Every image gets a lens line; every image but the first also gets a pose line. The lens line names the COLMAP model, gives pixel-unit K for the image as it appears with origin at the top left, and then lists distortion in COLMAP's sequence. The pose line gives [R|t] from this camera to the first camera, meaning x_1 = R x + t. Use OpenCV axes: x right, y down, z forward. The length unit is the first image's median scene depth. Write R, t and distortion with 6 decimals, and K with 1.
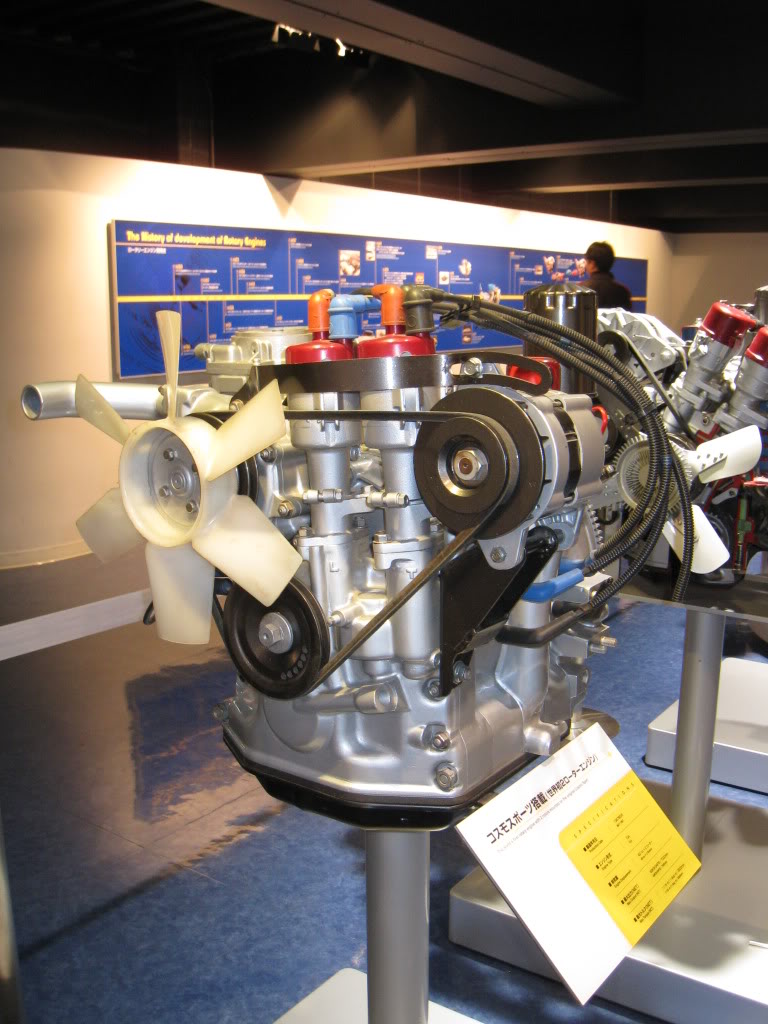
lens RADIAL K [[1085.5, 0, 384.0], [0, 1085.5, 512.0], [0, 0, 1]] dist [-0.017393, -0.024140]
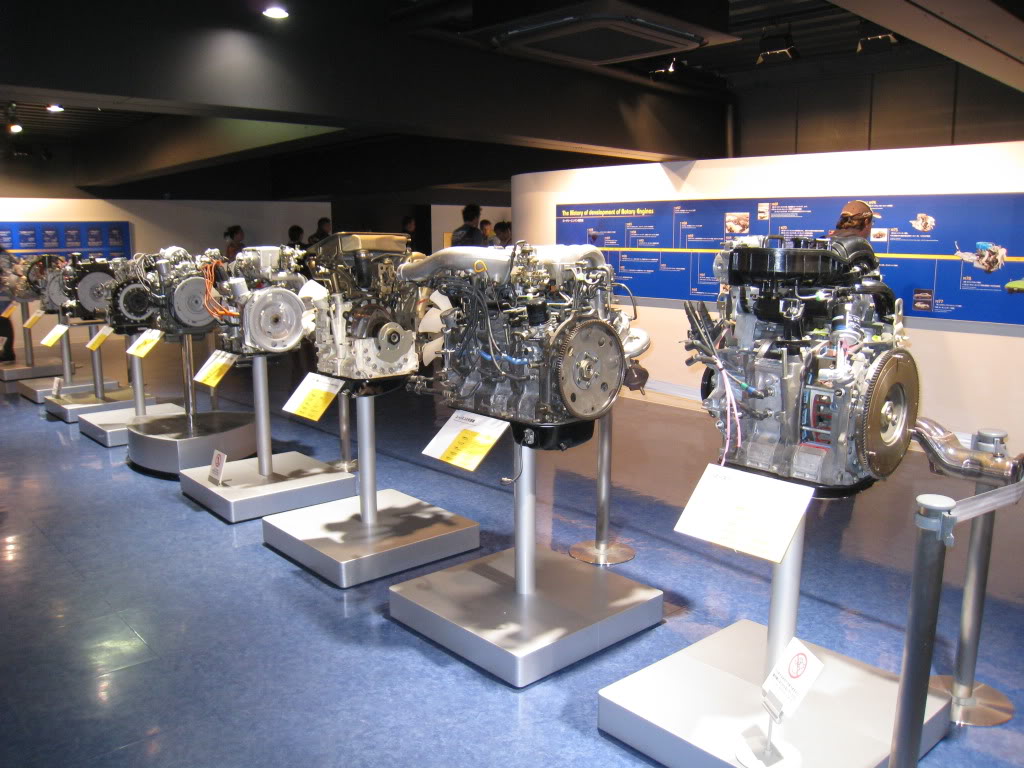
lens RADIAL K [[854.1, 0, 512.0], [0, 854.1, 384.0], [0, 0, 1]] dist [-0.006478, -0.002723]
pose [[-0.193238, 0.164610, -0.967245, 1.020683], [-0.203048, 0.957775, 0.203564, -0.219720], [0.959912, 0.235734, -0.151655, 1.033873]]
